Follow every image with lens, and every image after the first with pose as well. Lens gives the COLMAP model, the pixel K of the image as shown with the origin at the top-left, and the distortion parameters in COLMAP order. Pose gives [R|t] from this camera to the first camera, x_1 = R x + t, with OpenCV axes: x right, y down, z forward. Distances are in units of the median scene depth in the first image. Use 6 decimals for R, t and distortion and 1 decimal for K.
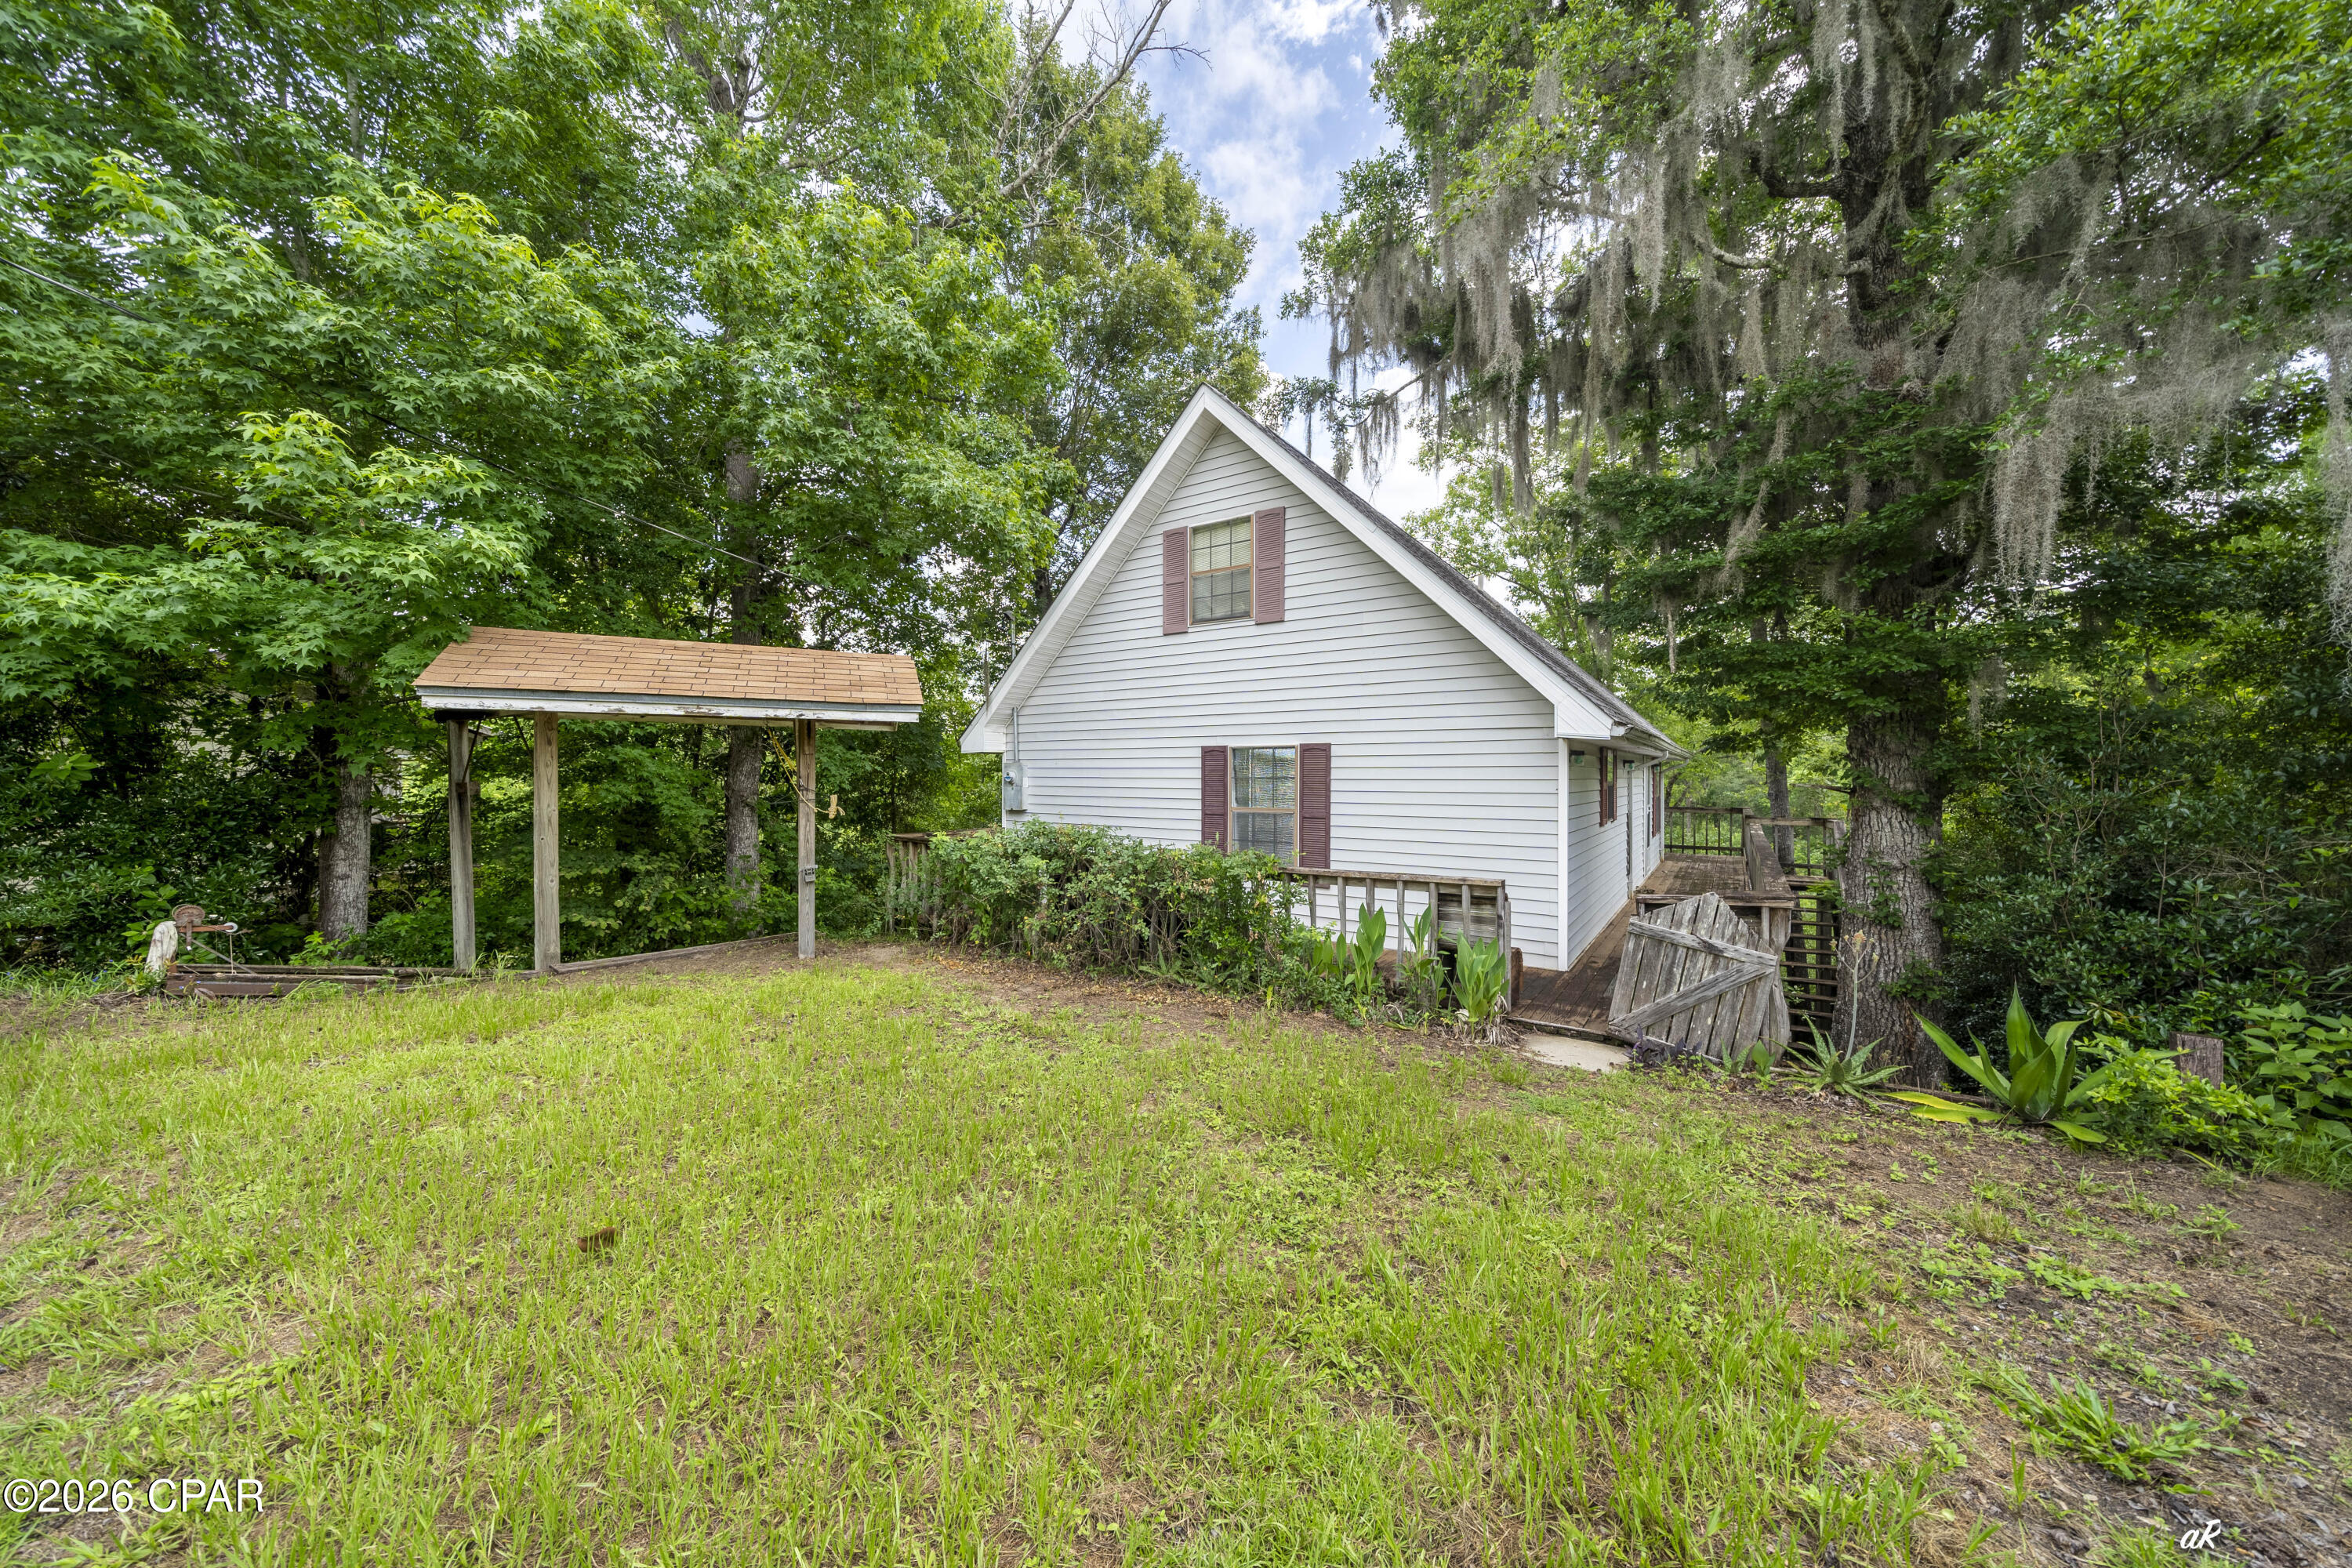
lens RADIAL K [[809.4, 0, 1176.0], [0, 809.4, 784.0], [0, 0, 1]] dist [0.001009, 0.000035]
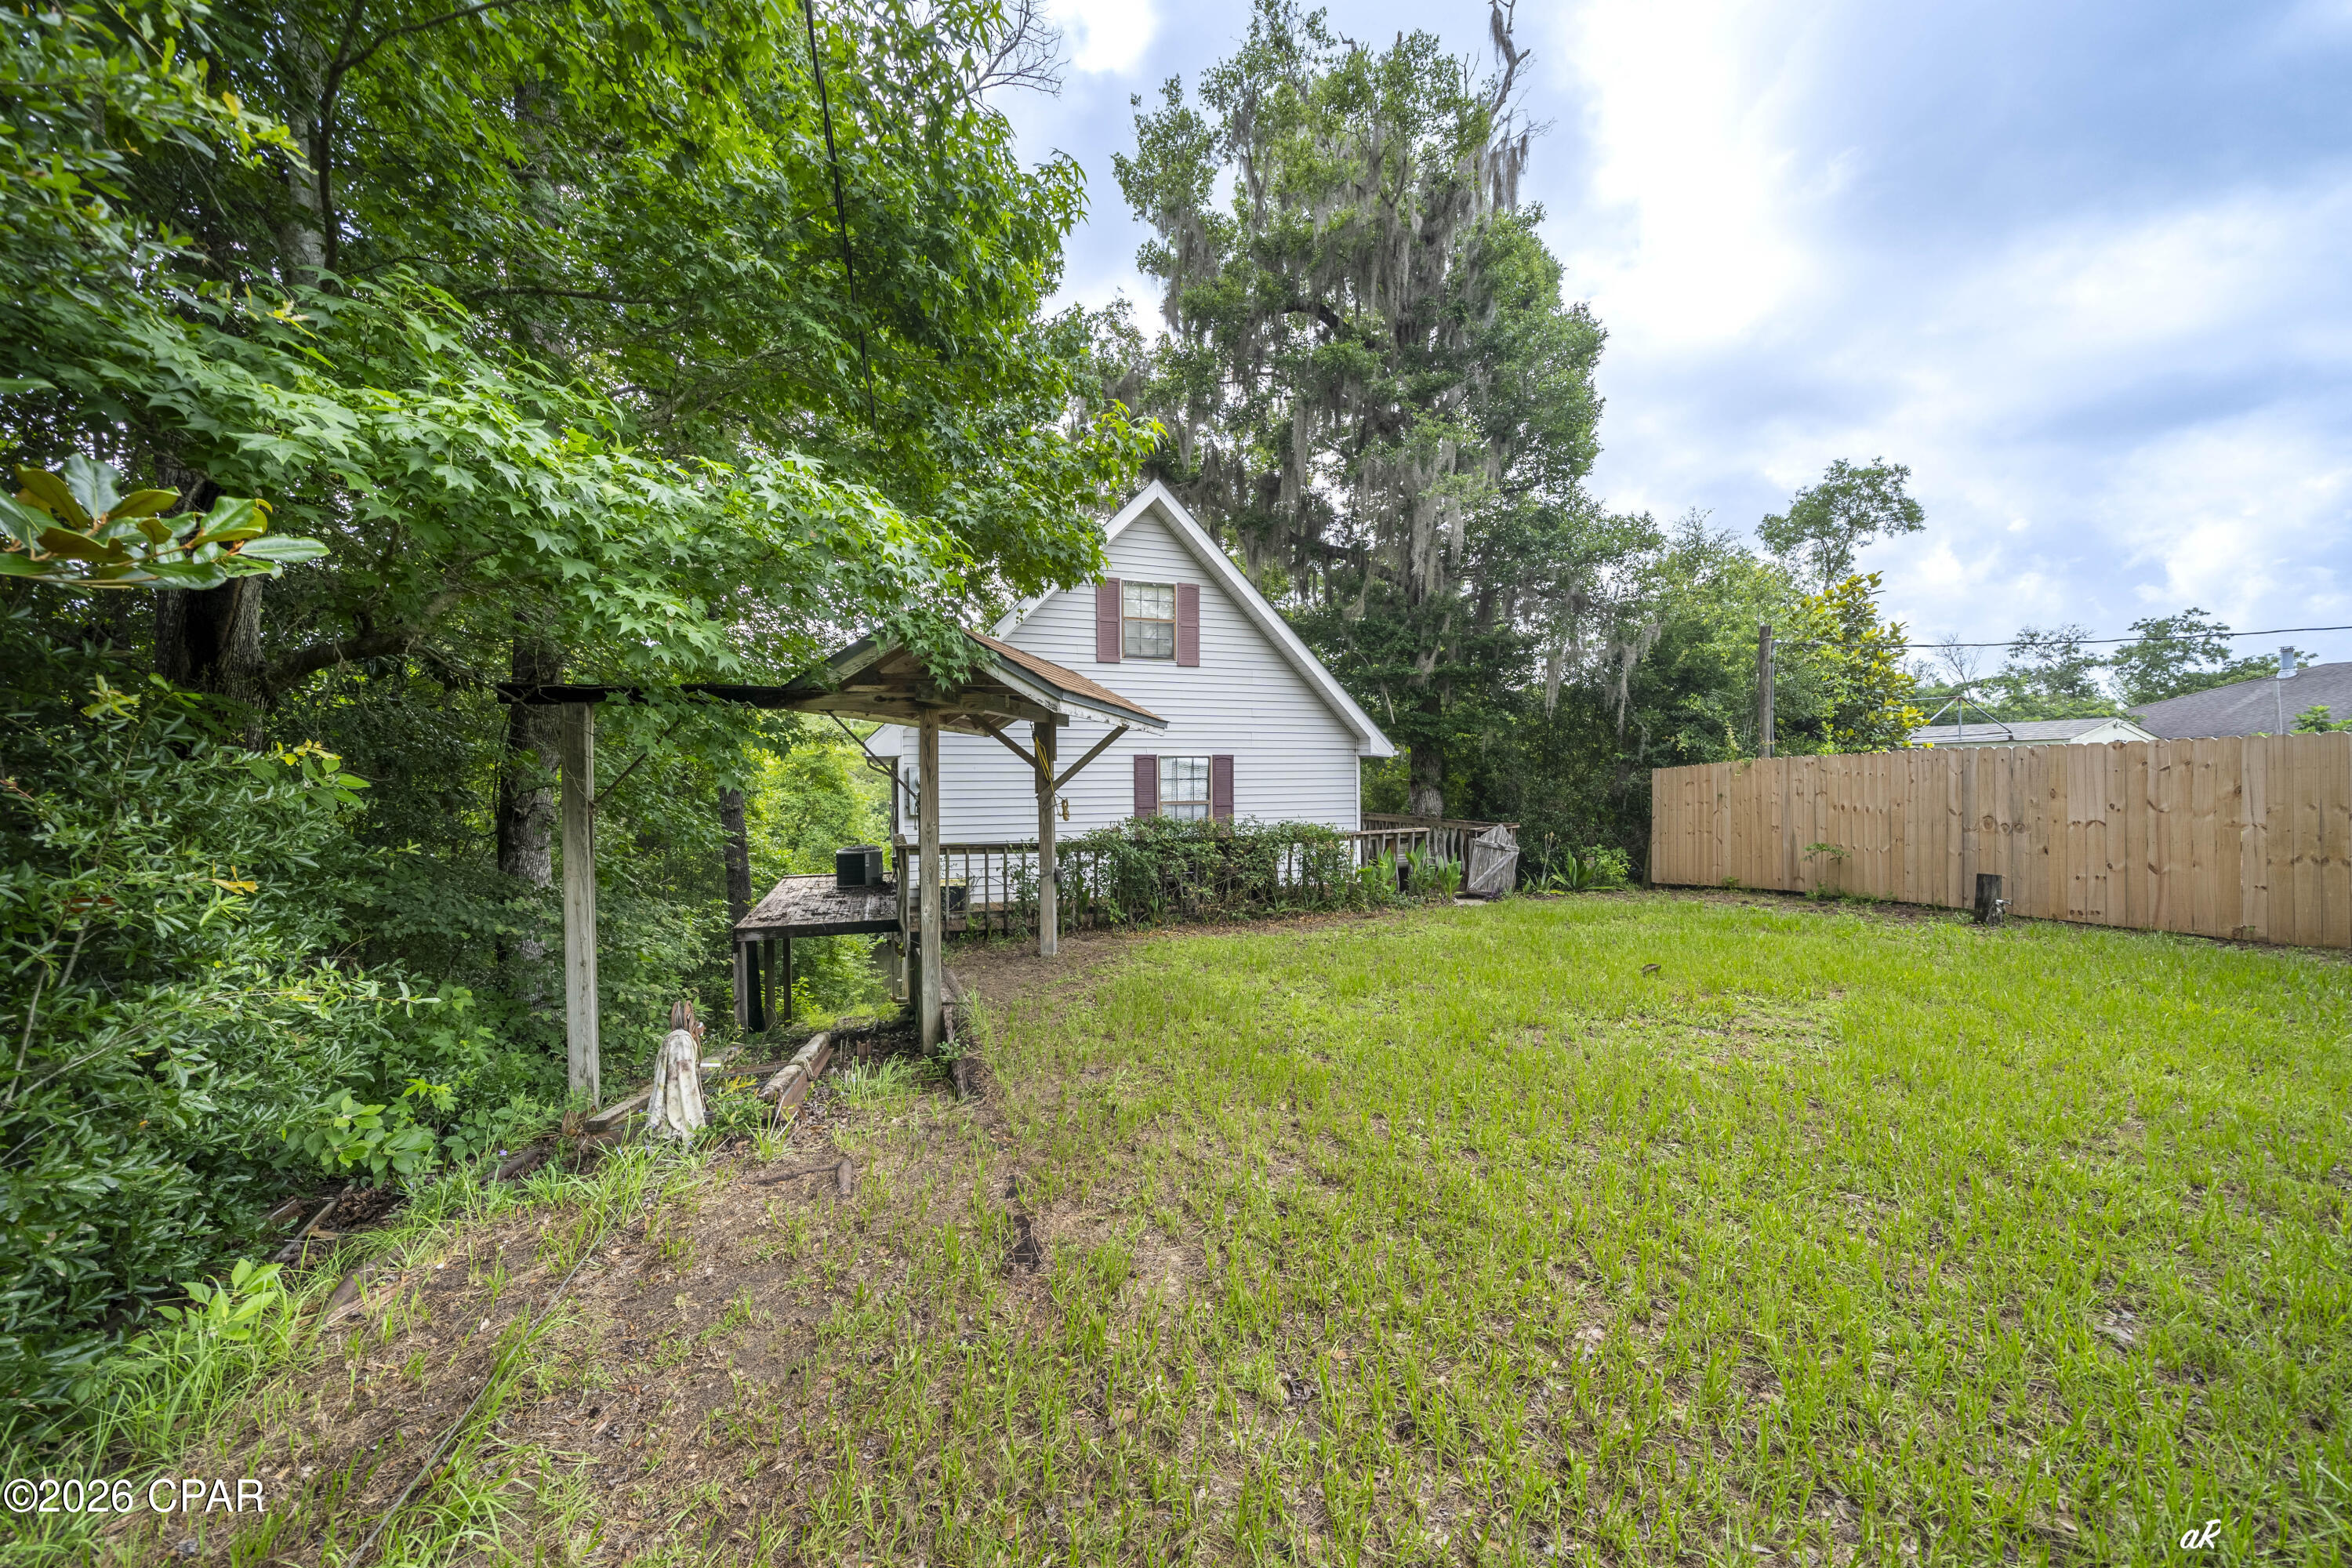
lens RADIAL K [[809.4, 0, 1176.0], [0, 809.4, 784.0], [0, 0, 1]] dist [0.001009, 0.000035]
pose [[0.570398, -0.016035, 0.821212, -1.076907], [0.016245, 0.999834, 0.008240, -0.011400], [-0.821208, 0.008640, 0.570564, 0.244419]]
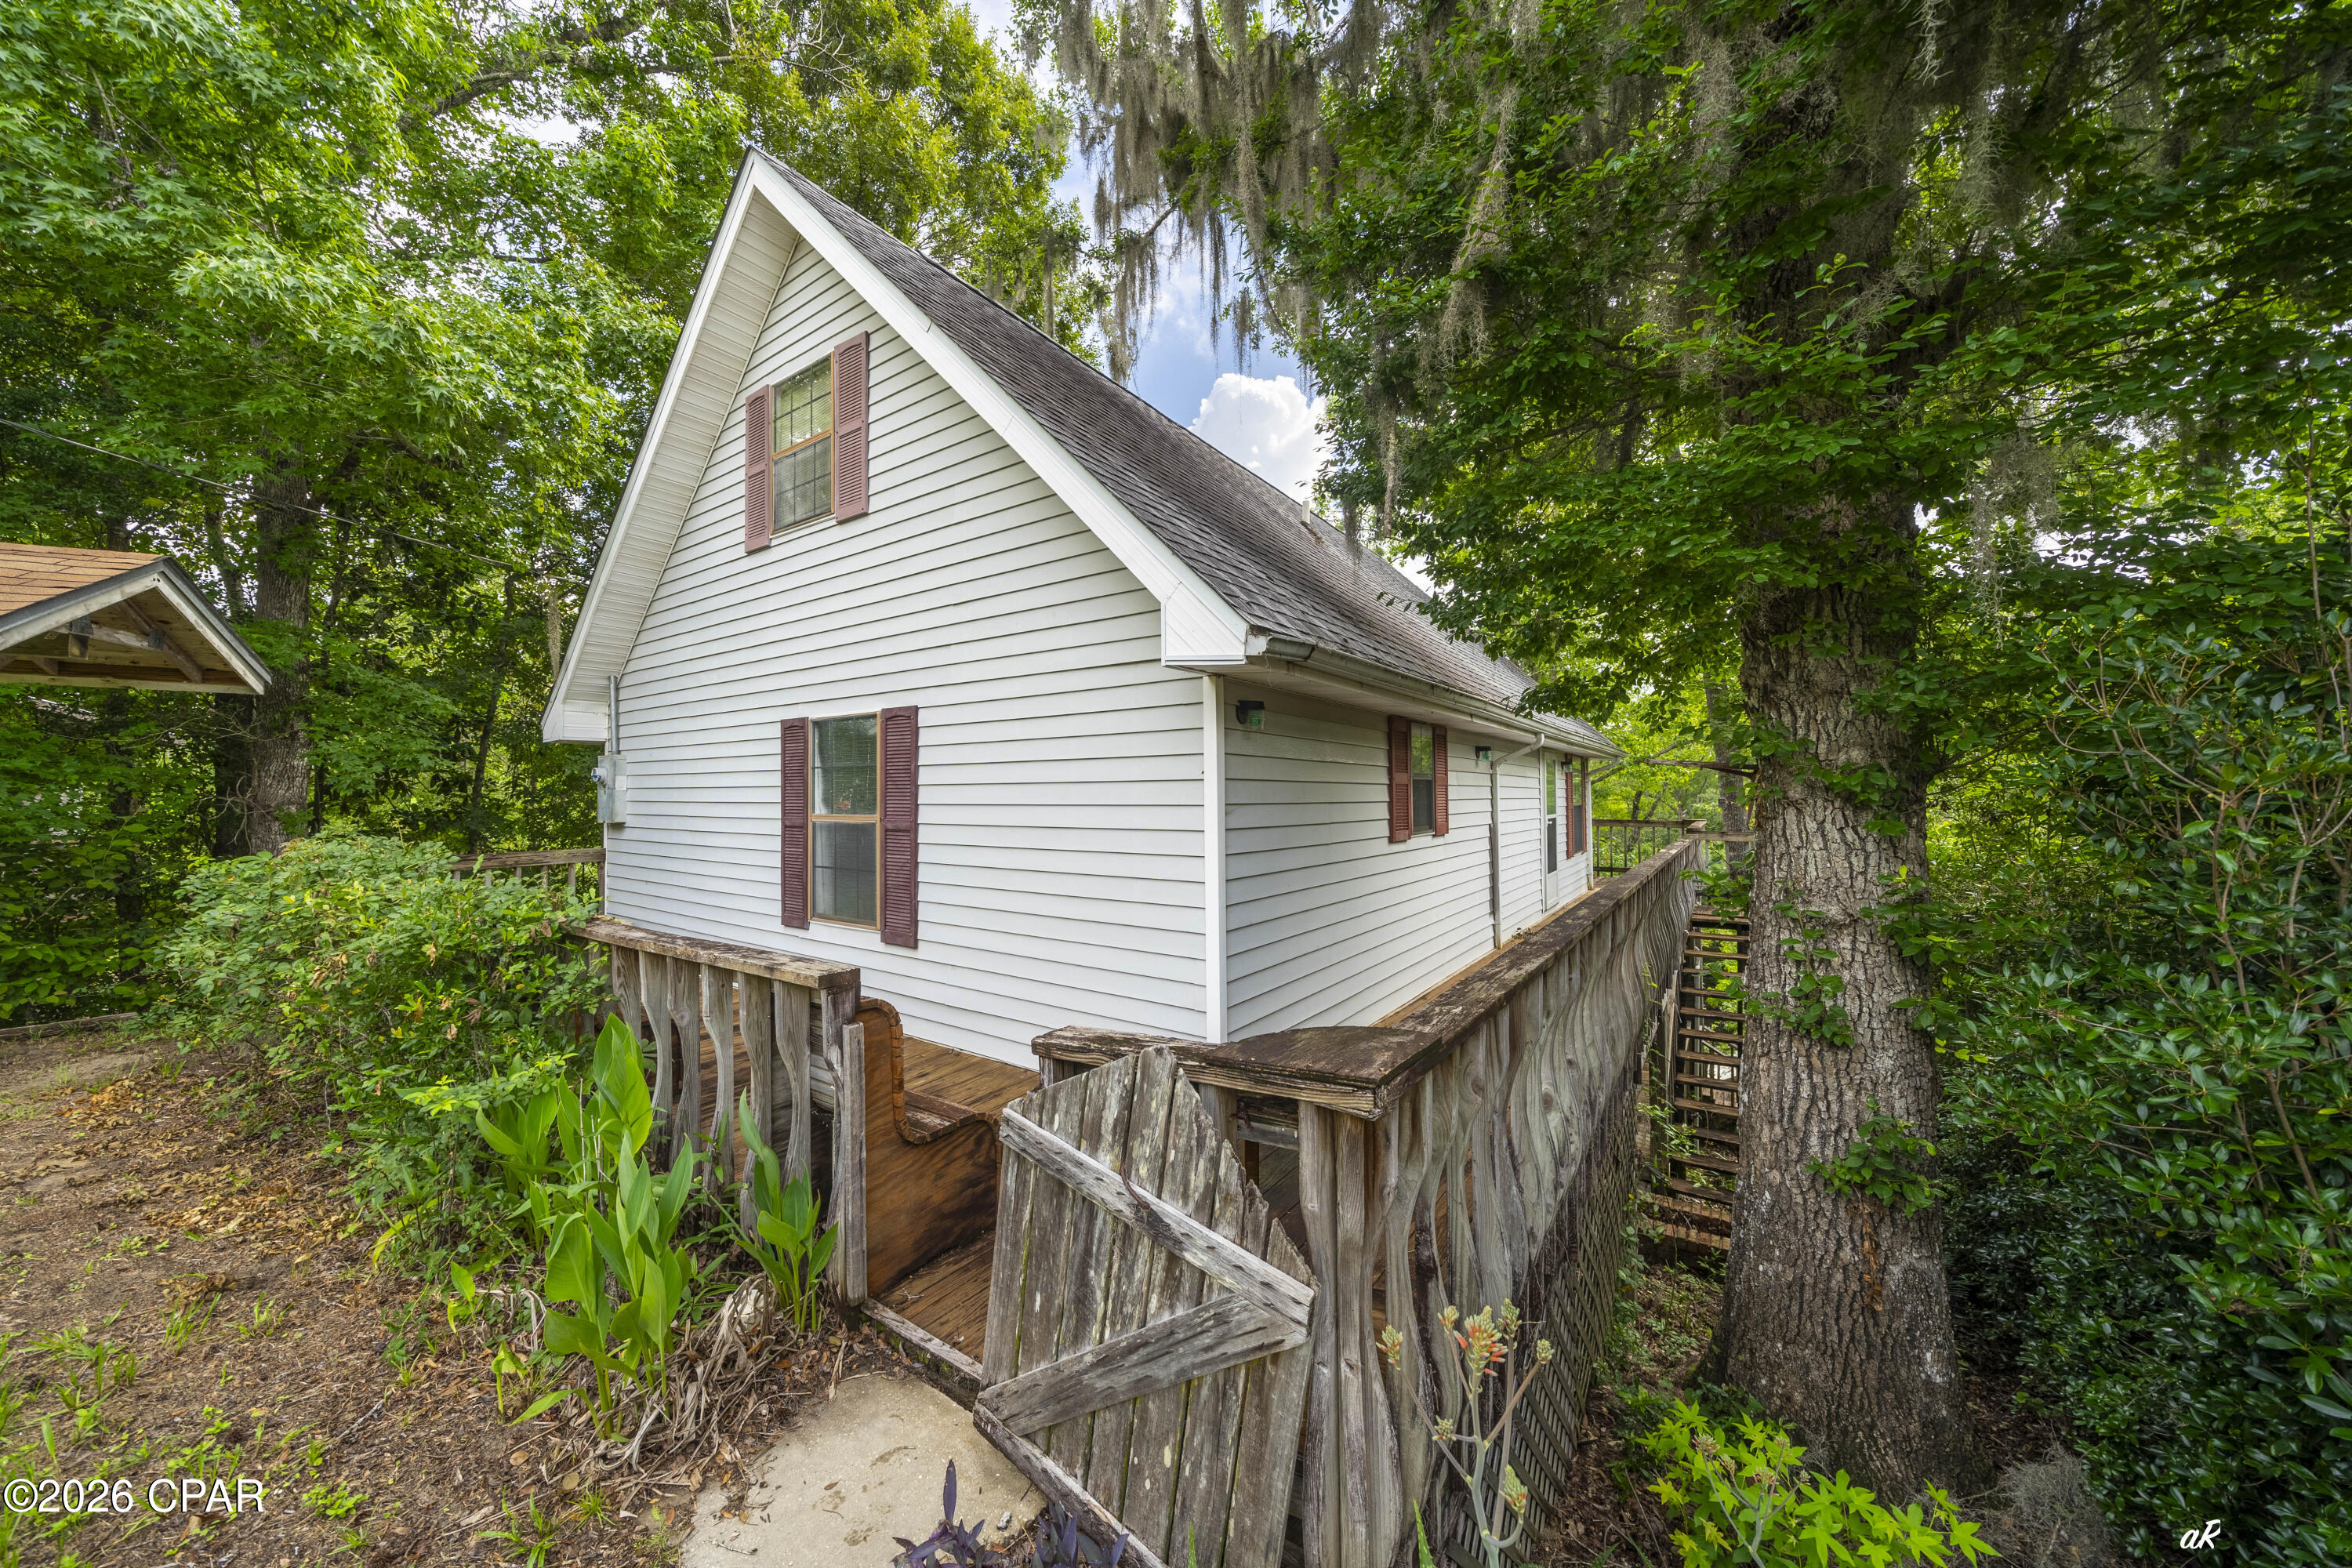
lens RADIAL K [[806.3, 0, 1176.0], [0, 806.3, 784.0], [0, 0, 1]] dist [0.000201, 0.000031]
pose [[0.999949, -0.003999, -0.009250, 0.389396], [0.003766, 0.999677, -0.025141, 0.023538], [0.009347, 0.025105, 0.999641, 0.398656]]
